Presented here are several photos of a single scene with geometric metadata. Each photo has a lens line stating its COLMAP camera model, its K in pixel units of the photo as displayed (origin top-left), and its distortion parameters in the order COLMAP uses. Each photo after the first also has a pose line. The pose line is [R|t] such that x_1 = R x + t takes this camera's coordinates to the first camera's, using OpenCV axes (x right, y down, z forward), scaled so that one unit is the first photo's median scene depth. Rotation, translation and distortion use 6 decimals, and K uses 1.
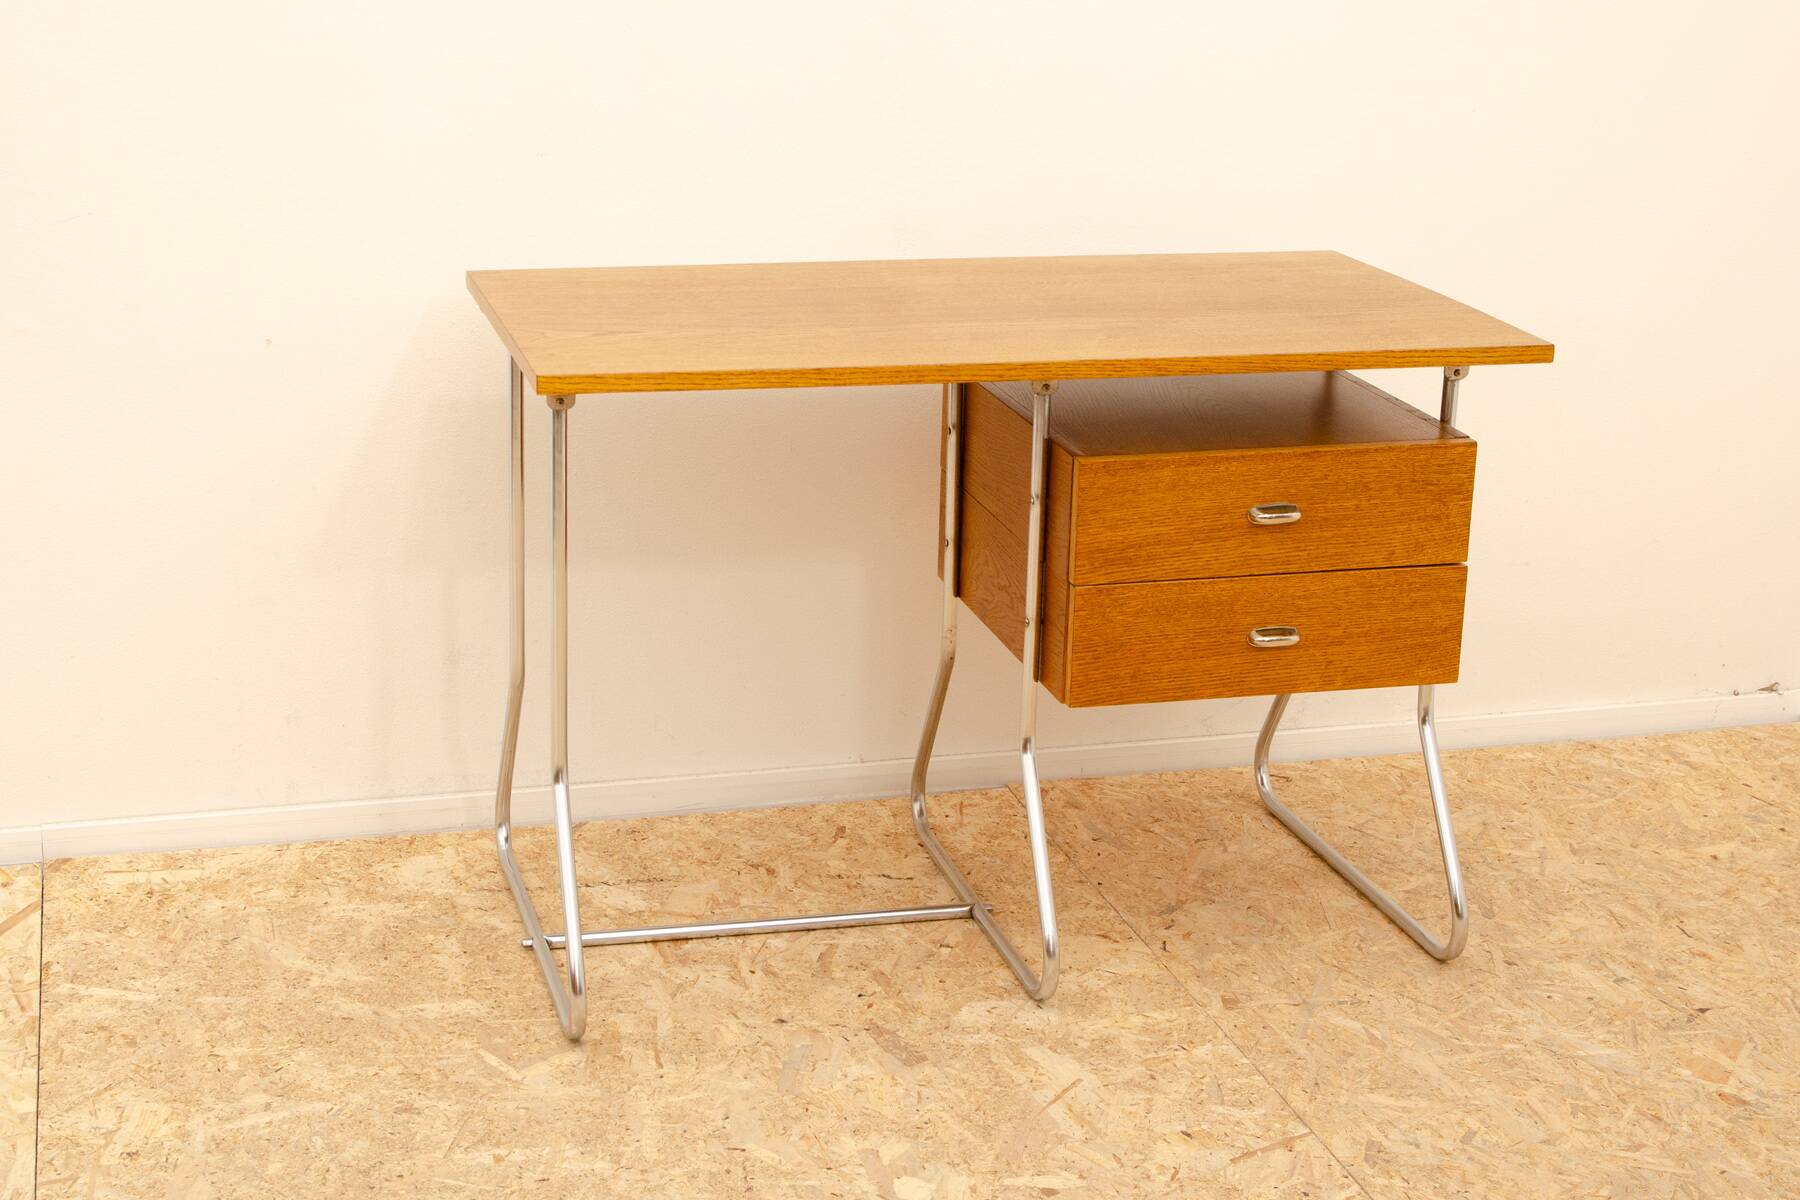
lens RADIAL K [[2927.6, 0, 834.7], [0, 2927.6, 603.4], [0, 0, 1]] dist [0.042394, 0.198785]
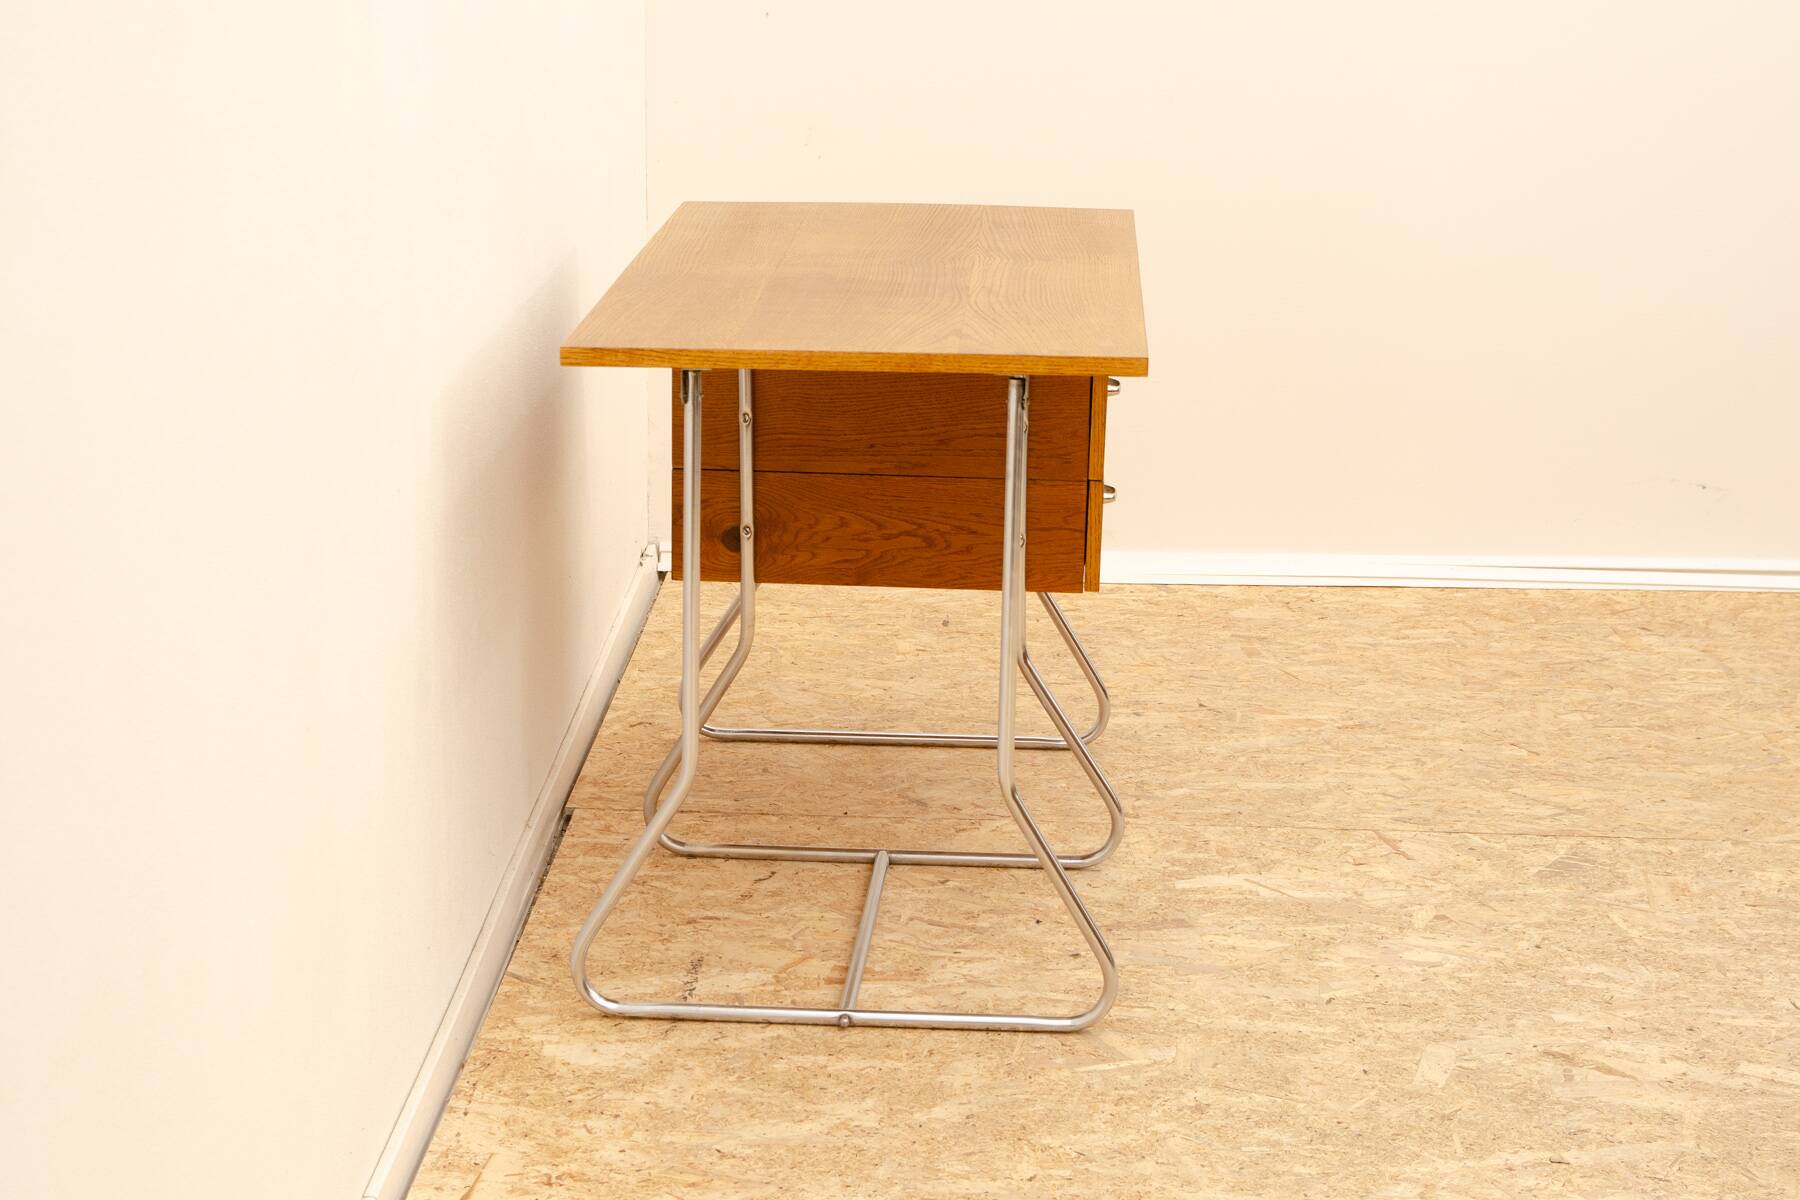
lens RADIAL K [[3328.8, 0, 896.4], [0, 3328.8, 638.4], [0, 0, 1]] dist [0.107893, 0.265415]
pose [[0.287855, -0.266623, 0.919811, -1.090248], [0.267012, 0.944721, 0.190282, -0.205199], [-0.919698, 0.190827, 0.343134, 0.626972]]
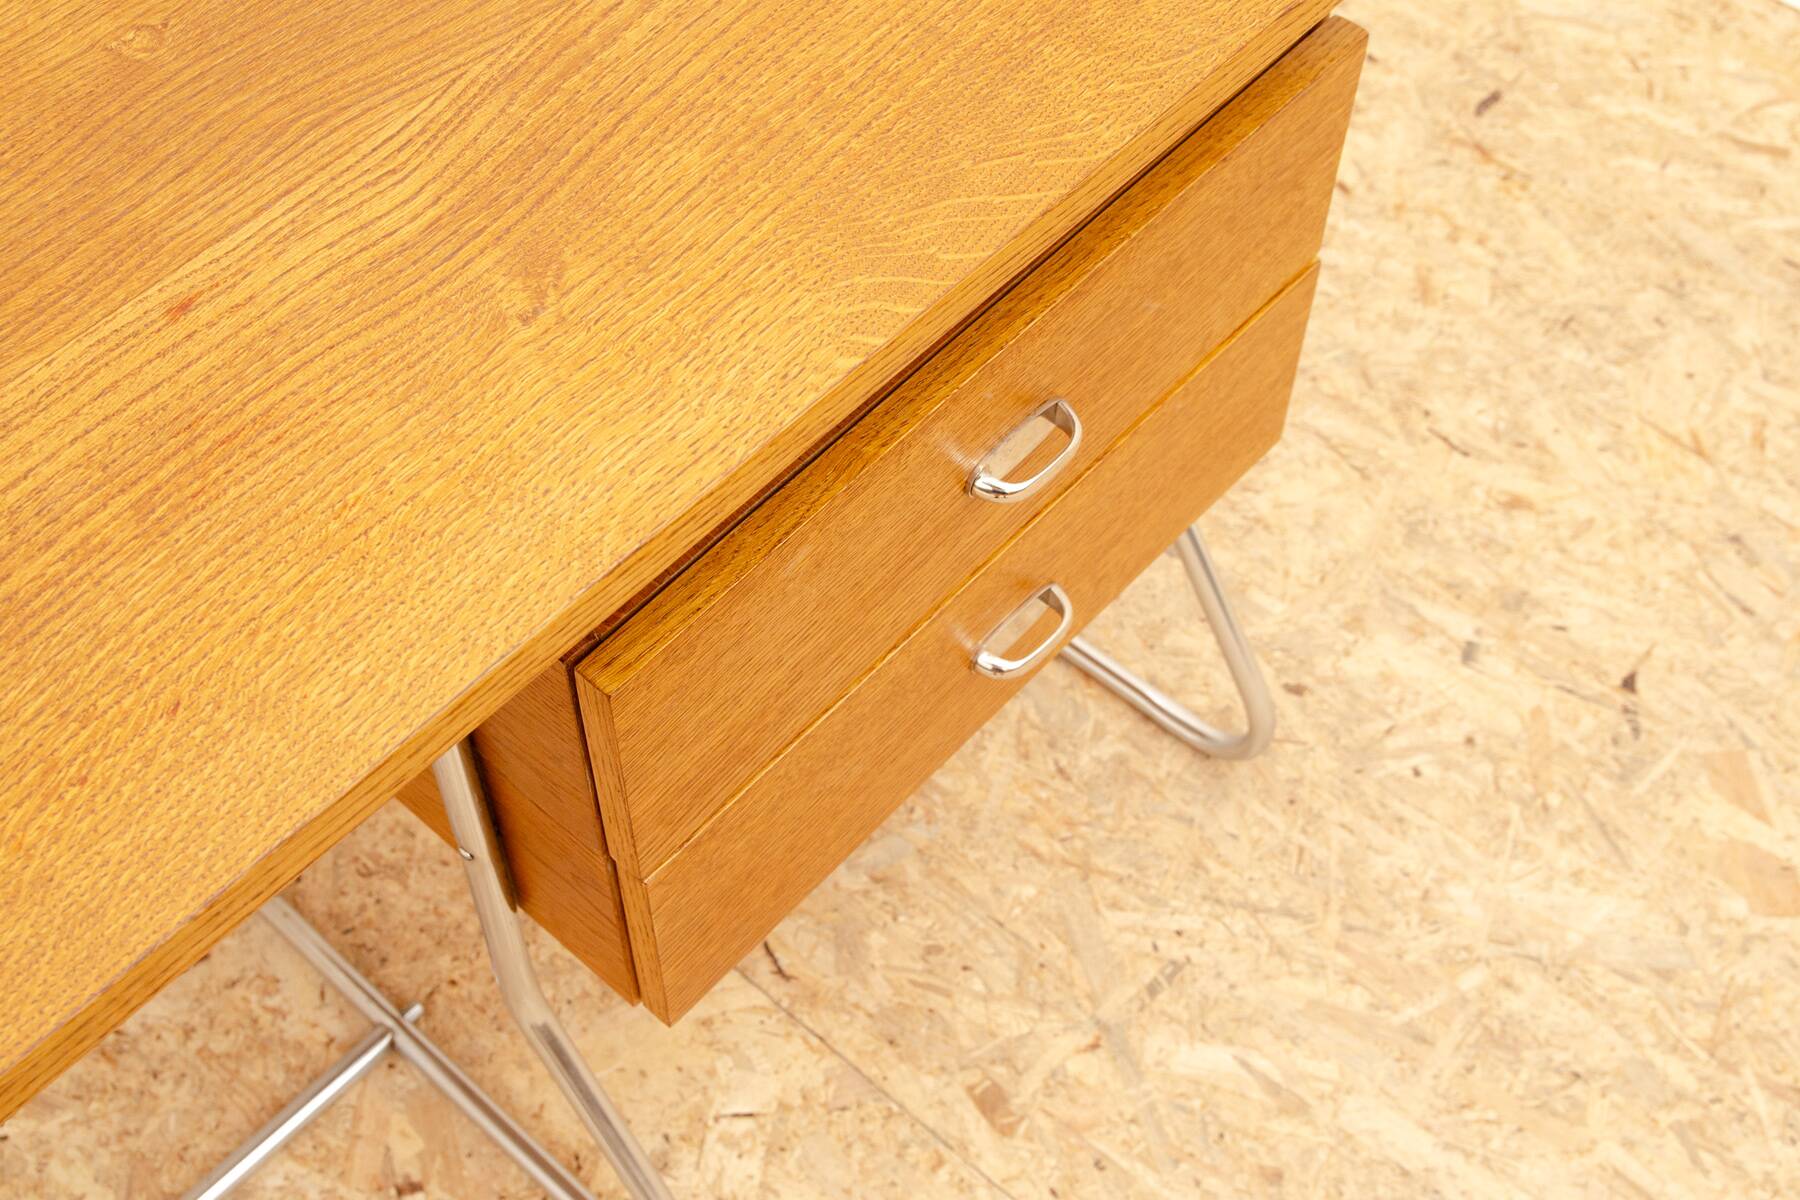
lens RADIAL K [[2304.8, 0, 900.0], [0, 2304.8, 600.0], [0, 0, 1]] dist [0.028752, 0.080647]
pose [[0.827092, -0.470656, 0.307248, 0.035440], [0.180753, 0.740327, 0.647491, -0.209564], [-0.532210, -0.479999, 0.697391, 0.769708]]
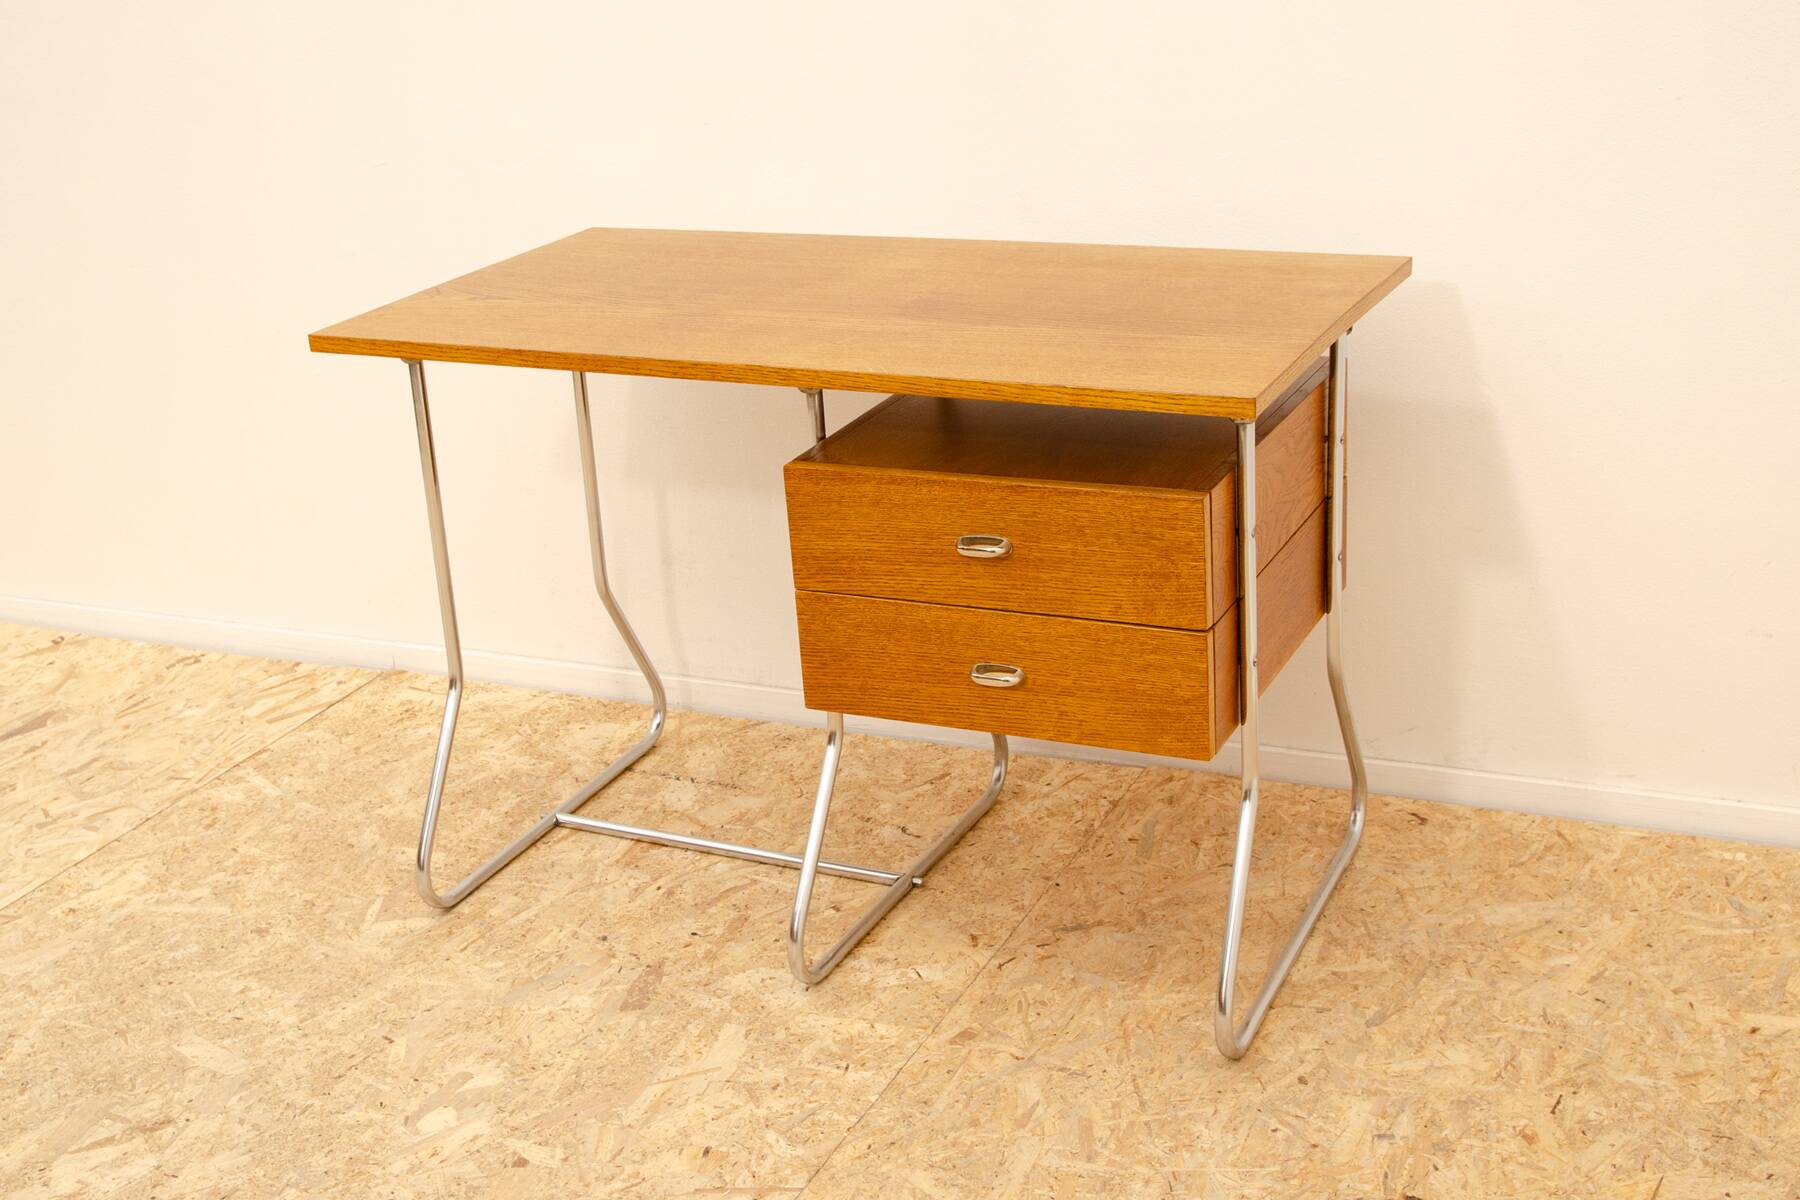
lens RADIAL K [[2327.5, 0, 833.0], [0, 2327.5, 596.1], [0, 0, 1]] dist [-0.002489, 0.107973]
pose [[0.757994, 0.159758, -0.632394, 0.572089], [-0.107564, 0.986883, 0.120383, -0.096688], [0.643332, -0.023227, 0.765235, 0.391314]]
